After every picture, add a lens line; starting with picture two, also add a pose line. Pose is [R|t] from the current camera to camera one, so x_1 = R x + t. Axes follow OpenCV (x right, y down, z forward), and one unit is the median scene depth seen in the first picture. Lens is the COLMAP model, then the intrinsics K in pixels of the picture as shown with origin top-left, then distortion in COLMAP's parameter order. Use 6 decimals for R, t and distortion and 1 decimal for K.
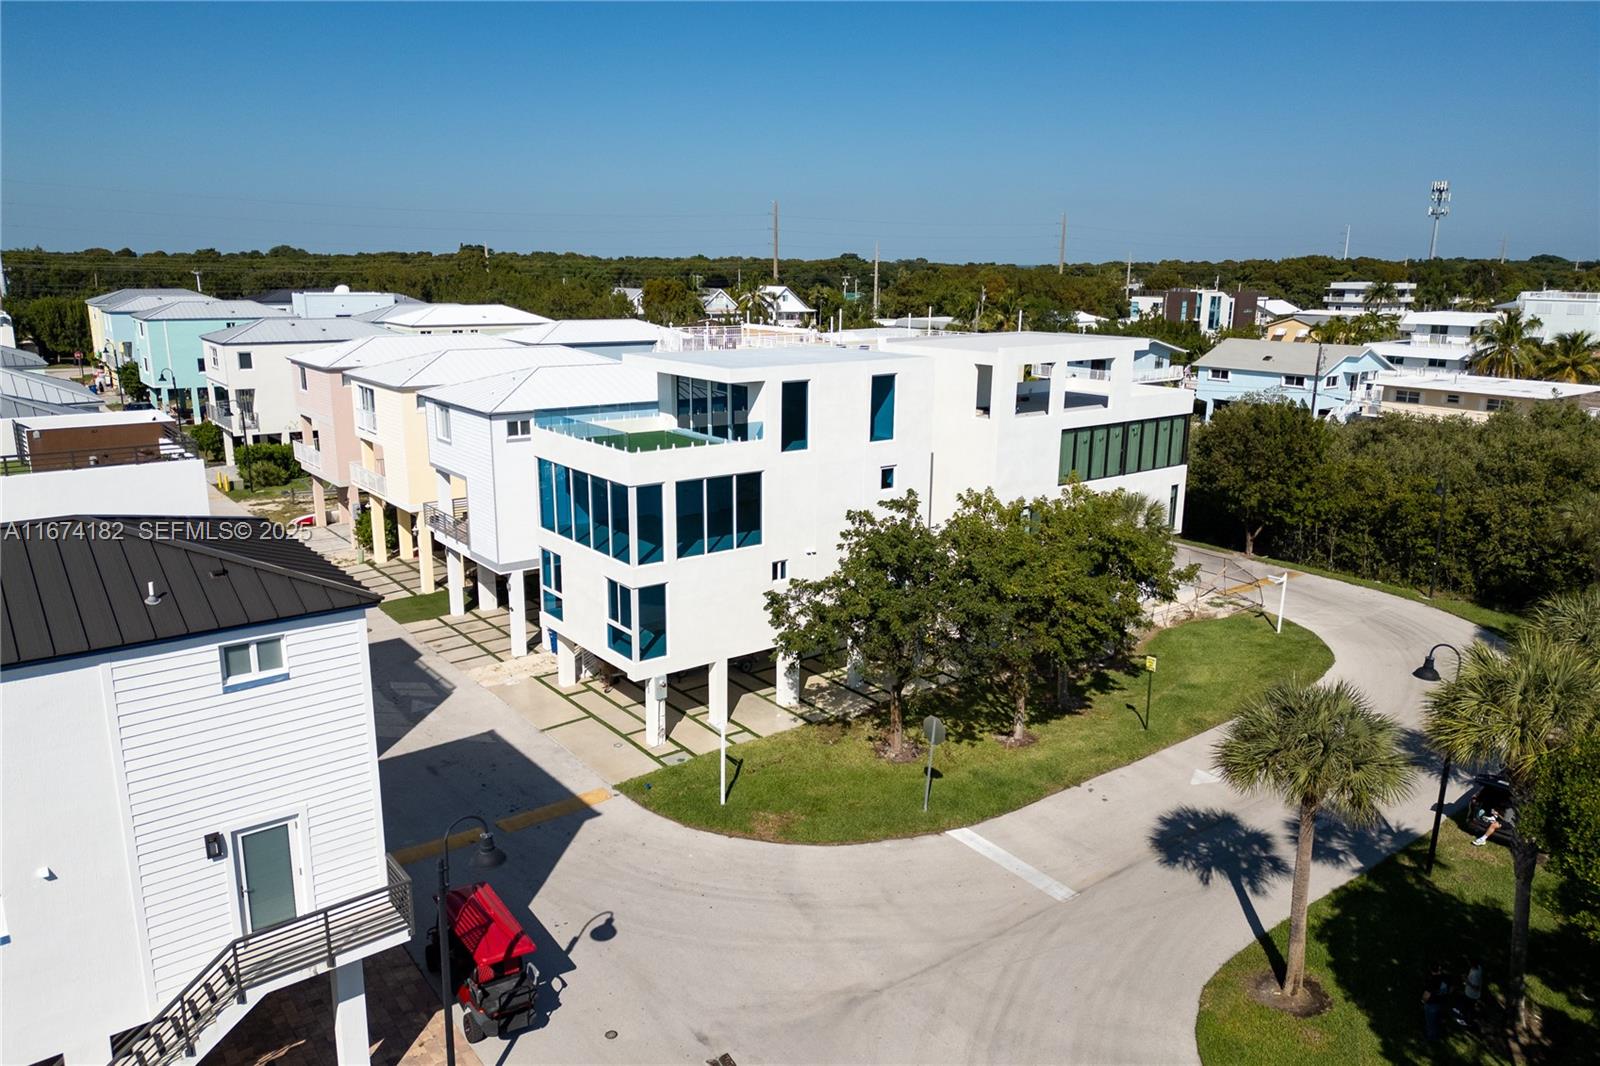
lens RADIAL K [[1131.3, 0, 792.9], [0, 1131.3, 540.8], [0, 0, 1]] dist [0.065759, -0.059601]
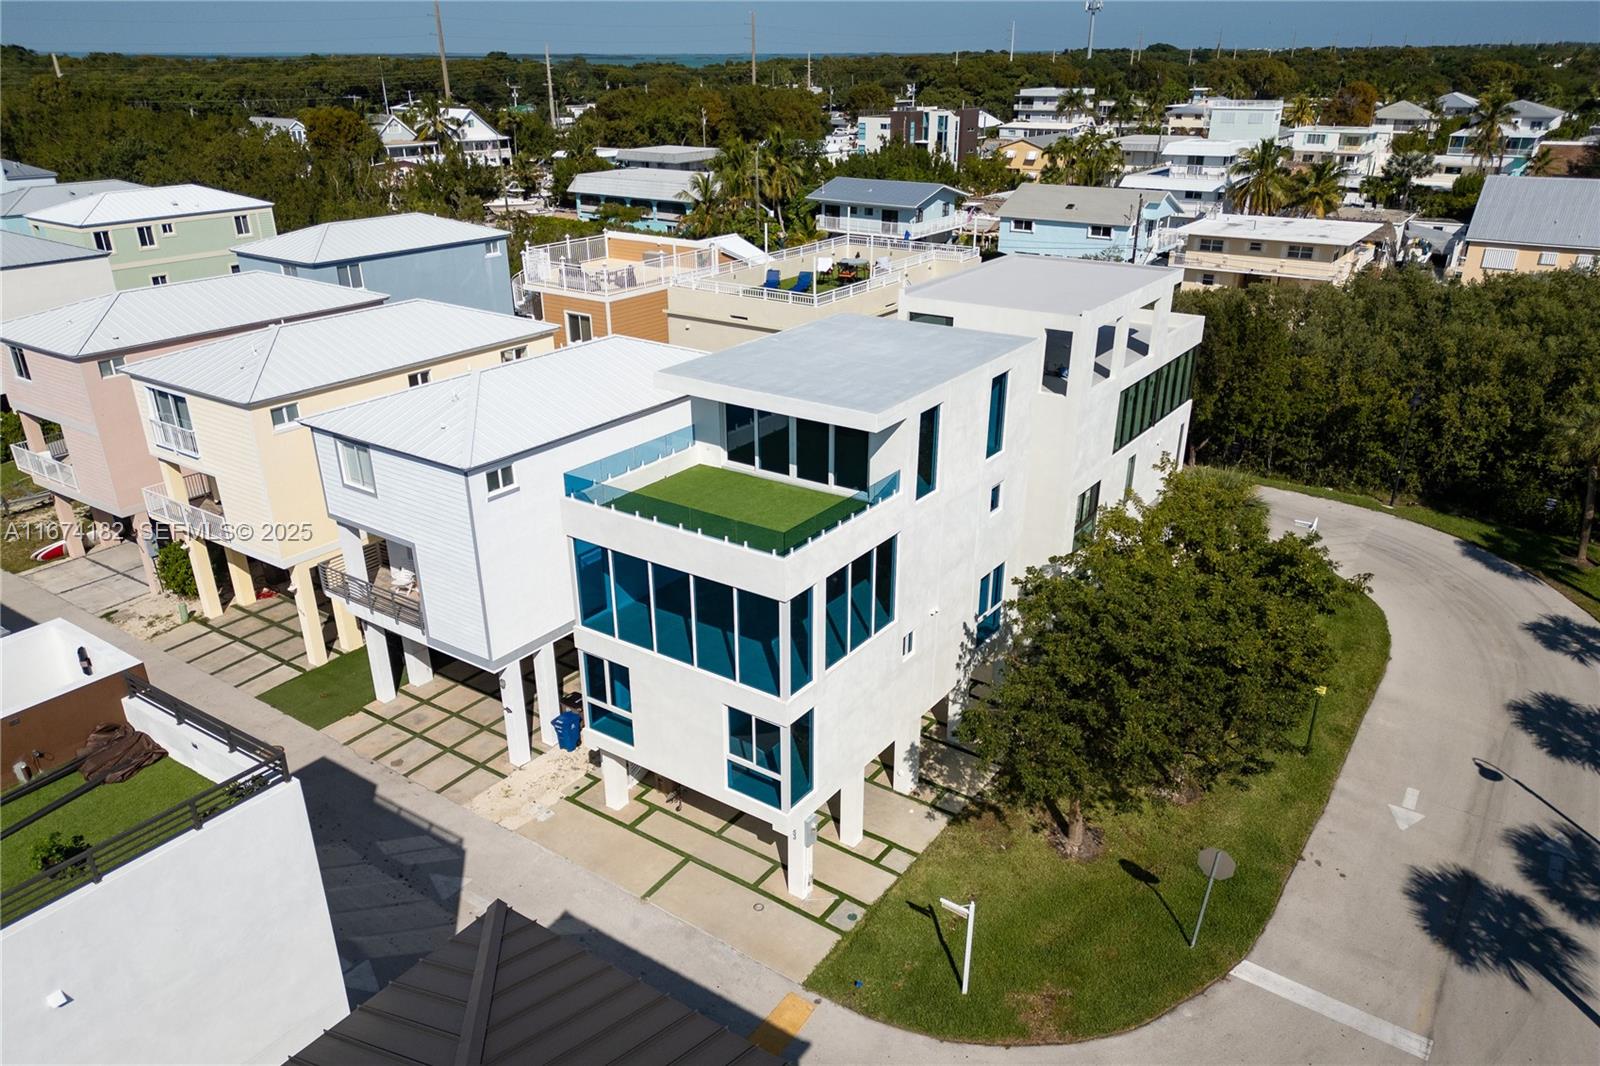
lens RADIAL K [[1131.3, 0, 794.7], [0, 1131.3, 576.7], [0, 0, 1]] dist [0.065759, -0.059601]
pose [[0.953575, -0.137327, 0.268022, -0.236634], [0.083683, 0.975758, 0.202221, -0.150587], [-0.289295, -0.170404, 0.941950, 0.228779]]
